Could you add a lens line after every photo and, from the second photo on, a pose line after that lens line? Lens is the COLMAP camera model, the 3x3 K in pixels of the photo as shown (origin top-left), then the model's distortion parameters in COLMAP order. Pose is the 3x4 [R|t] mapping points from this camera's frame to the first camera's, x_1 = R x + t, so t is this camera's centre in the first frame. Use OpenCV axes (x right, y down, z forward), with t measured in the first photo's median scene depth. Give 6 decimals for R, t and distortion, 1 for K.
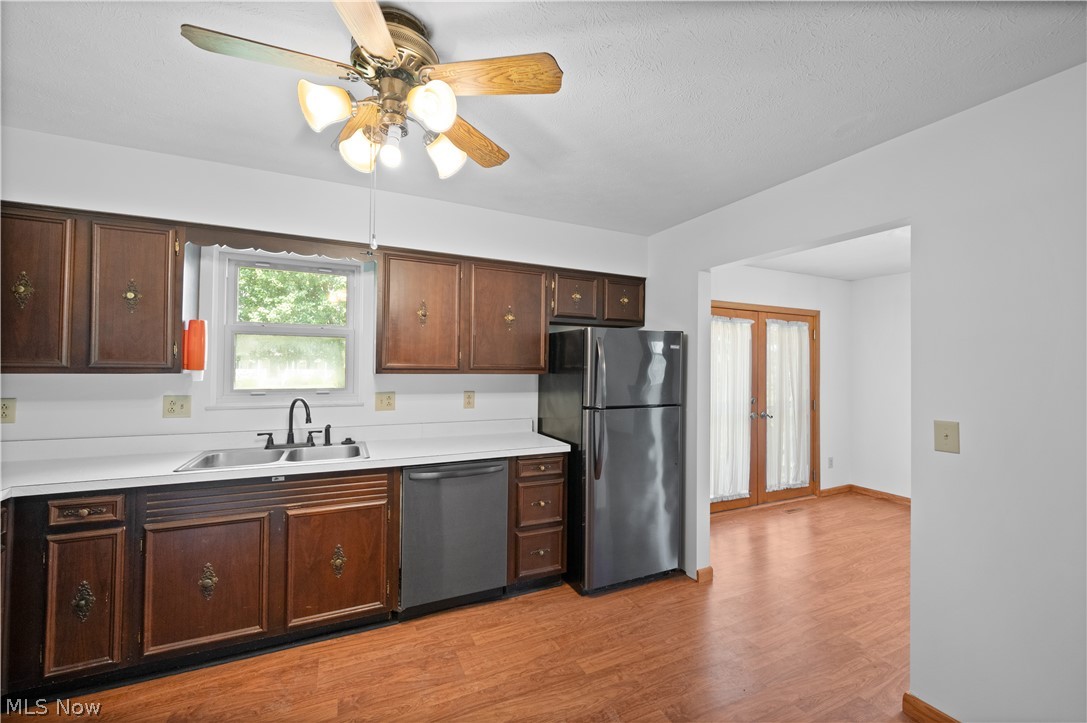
lens RADIAL K [[434.1, 0, 547.5], [0, 434.1, 356.0], [0, 0, 1]] dist [-0.008446, 0.002758]
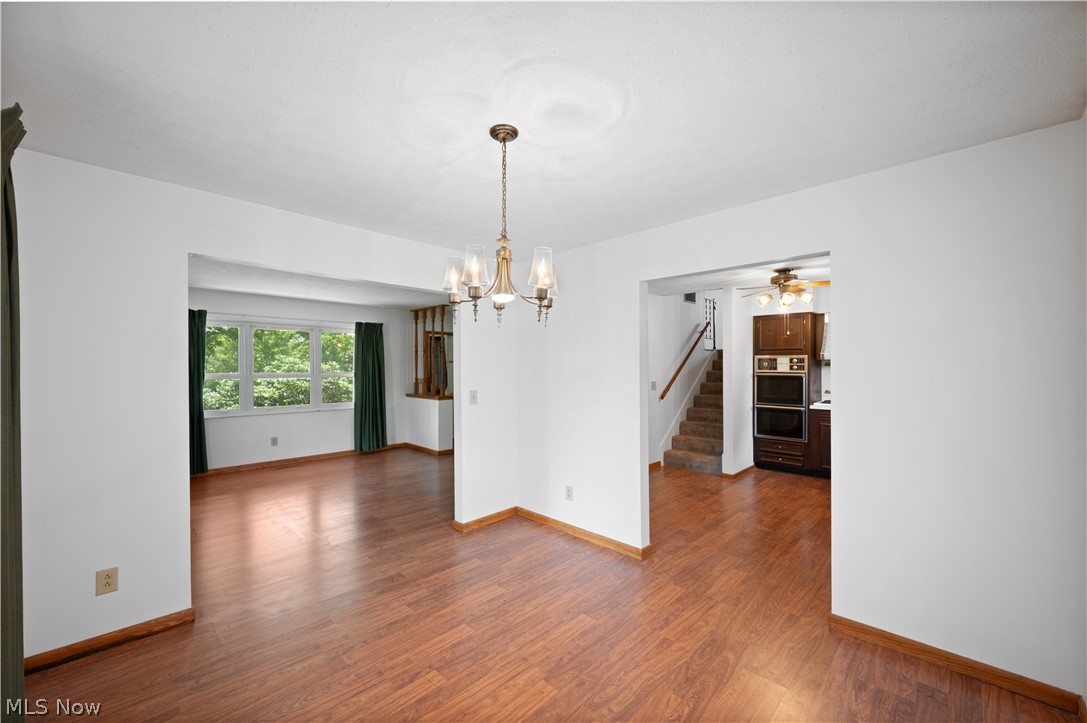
lens RADIAL K [[434.1, 0, 548.8], [0, 434.1, 365.4], [0, 0, 1]] dist [-0.008446, 0.002758]
pose [[-0.937171, -0.010790, -0.348704, 1.299515], [-0.000880, 0.999592, -0.028566, 0.050395], [0.348870, -0.026465, -0.936798, 1.780172]]
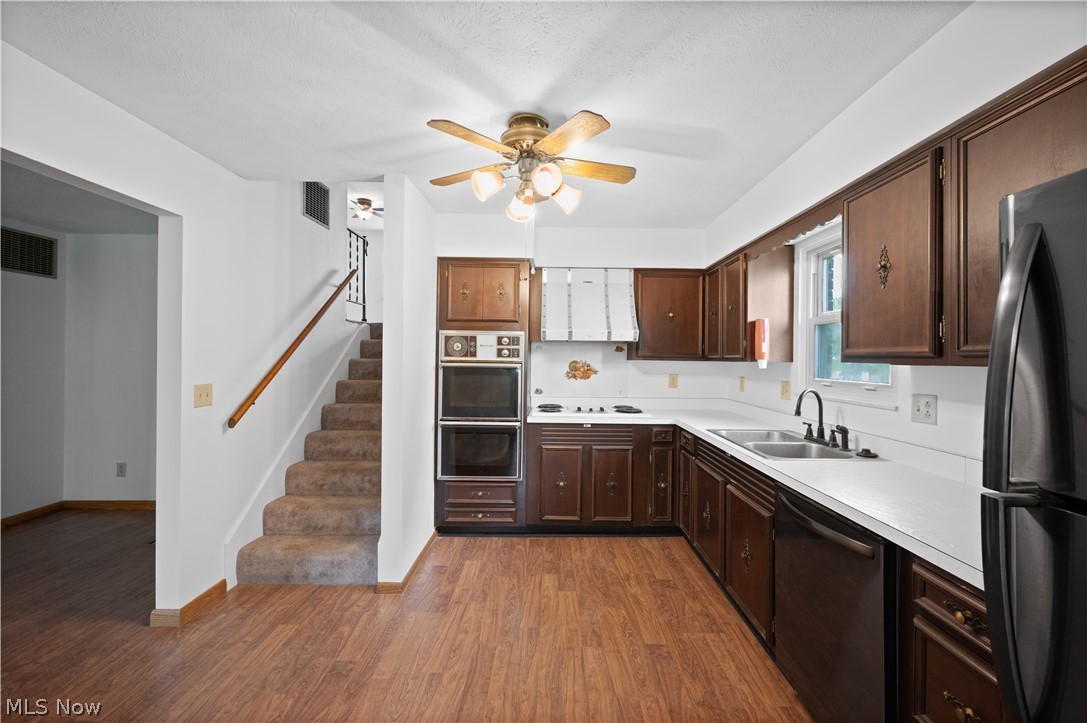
lens RADIAL K [[434.1, 0, 555.4], [0, 434.1, 353.4], [0, 0, 1]] dist [-0.008446, 0.002758]
pose [[-0.423030, -0.021810, -0.905853, 0.478560], [0.011467, 0.999501, -0.029419, 0.039119], [0.906043, -0.022833, -0.422569, 0.855091]]
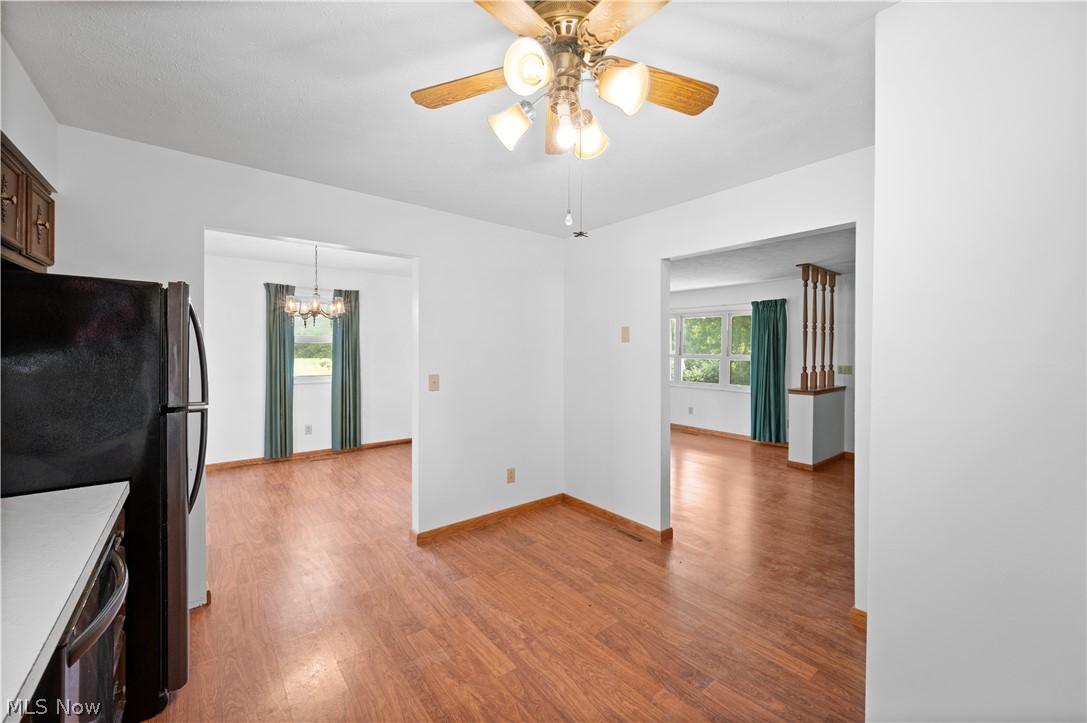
lens RADIAL K [[434.1, 0, 547.2], [0, 434.1, 356.1], [0, 0, 1]] dist [-0.008446, 0.002758]
pose [[-0.233360, -0.031158, 0.971891, -0.656331], [-0.032319, 0.999183, 0.024273, 0.003894], [-0.971853, -0.025746, -0.234176, 0.631437]]
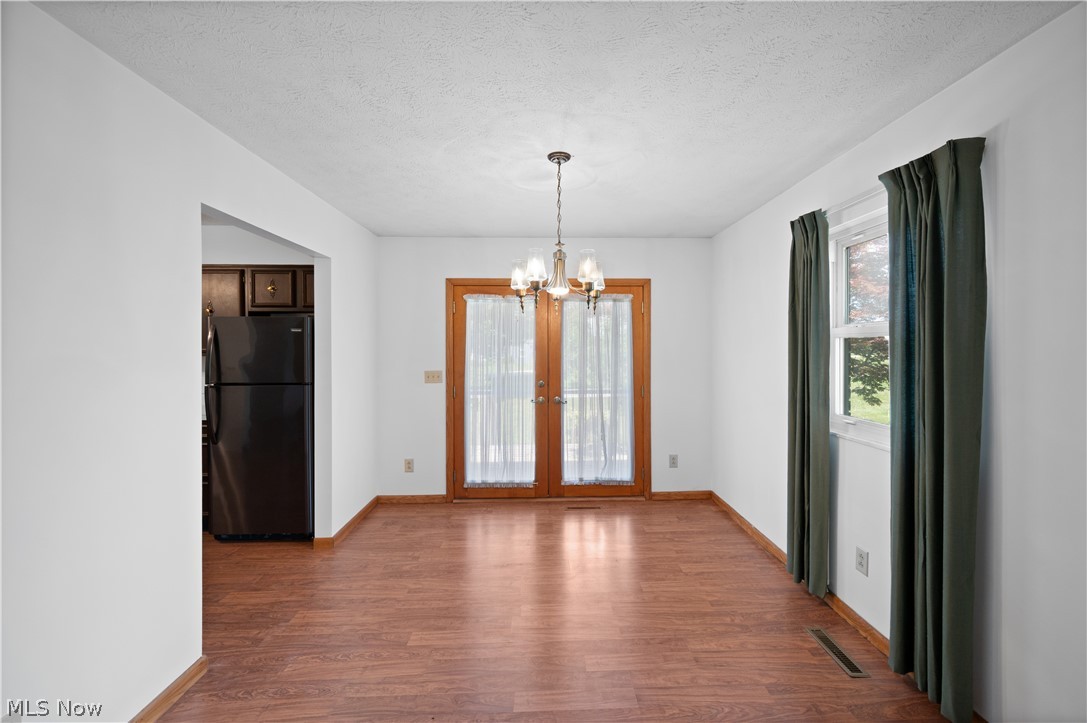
lens RADIAL K [[434.1, 0, 557.5], [0, 434.1, 346.1], [0, 0, 1]] dist [-0.008446, 0.002758]
pose [[0.916853, -0.014044, -0.398978, 1.466691], [0.021358, 0.999675, 0.013892, 0.018281], [0.398653, -0.021258, 0.916855, 0.287934]]
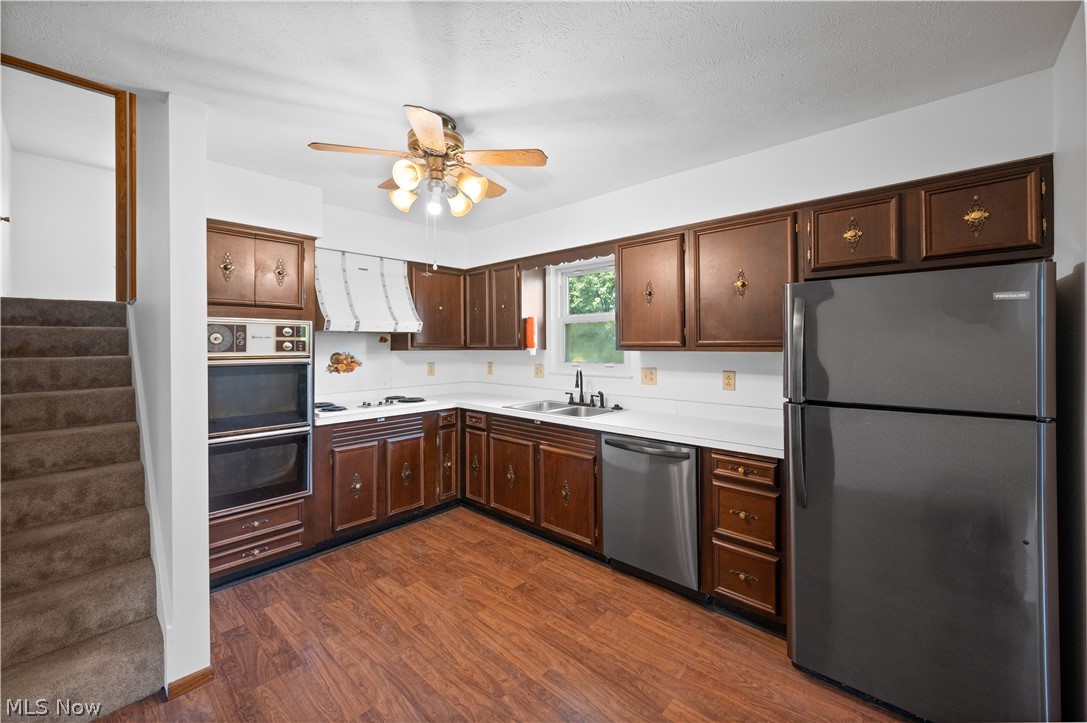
lens RADIAL K [[434.1, 0, 542.5], [0, 434.1, 337.8], [0, 0, 1]] dist [-0.008446, 0.002758]
pose [[0.371549, -0.024681, -0.928085, 0.598656], [0.034860, 0.999313, -0.012620, 0.014046], [0.927759, -0.027664, 0.372154, 0.380130]]
